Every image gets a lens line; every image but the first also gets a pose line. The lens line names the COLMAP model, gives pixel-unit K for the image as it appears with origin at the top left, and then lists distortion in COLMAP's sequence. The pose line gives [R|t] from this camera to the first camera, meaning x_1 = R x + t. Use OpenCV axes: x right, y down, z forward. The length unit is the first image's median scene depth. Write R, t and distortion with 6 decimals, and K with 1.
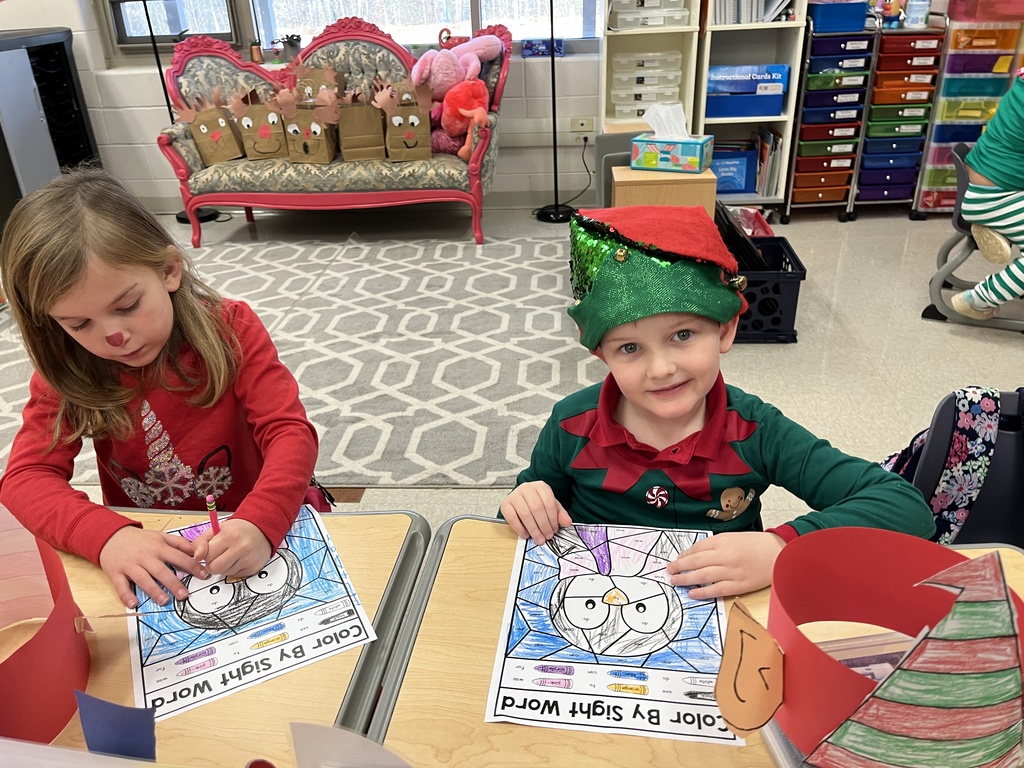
lens RADIAL K [[781.1, 0, 494.5], [0, 781.1, 386.4], [0, 0, 1]] dist [0.061326, -0.095208]
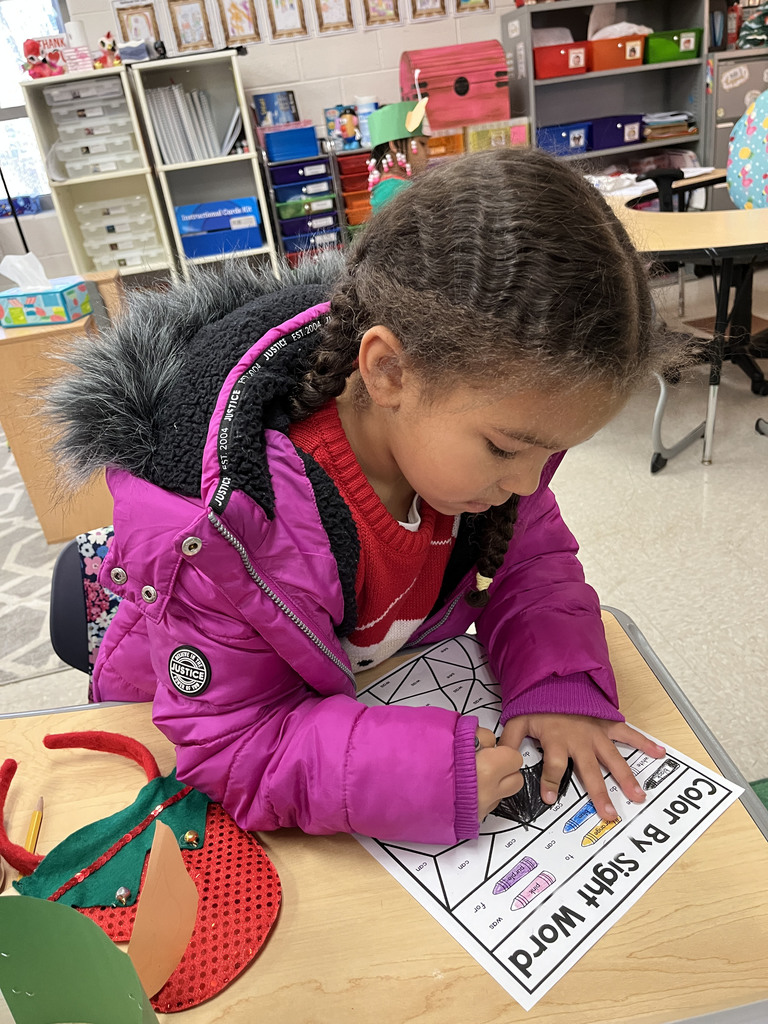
lens RADIAL K [[781.1, 0, 390.7], [0, 781.1, 520.4], [0, 0, 1]] dist [0.061326, -0.095208]
pose [[0.954334, -0.204161, 0.218092, 0.238038], [0.207564, 0.978193, 0.007445, 0.018152], [-0.214856, 0.038163, 0.975900, 0.013806]]
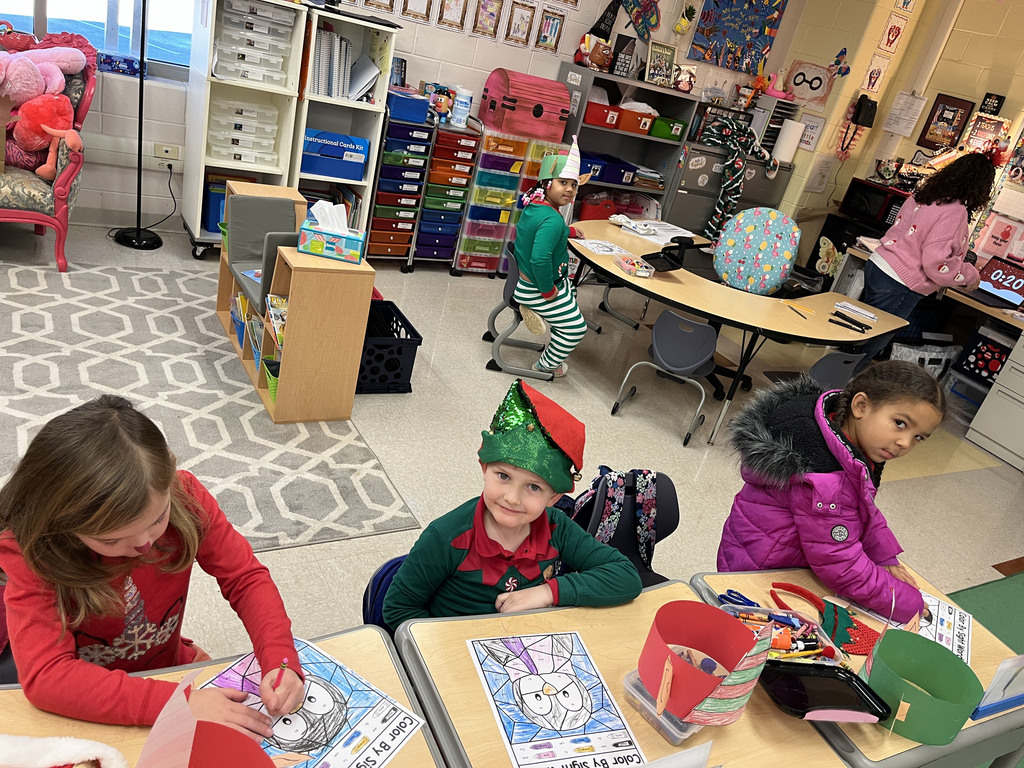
lens RADIAL K [[781.1, 0, 514.7], [0, 781.1, 388.5], [0, 0, 1]] dist [0.061326, -0.095208]
pose [[0.784028, -0.027413, 0.620119, -0.193705], [0.008047, 0.999389, 0.034005, -0.076944], [-0.620673, -0.021671, 0.783770, -0.059137]]
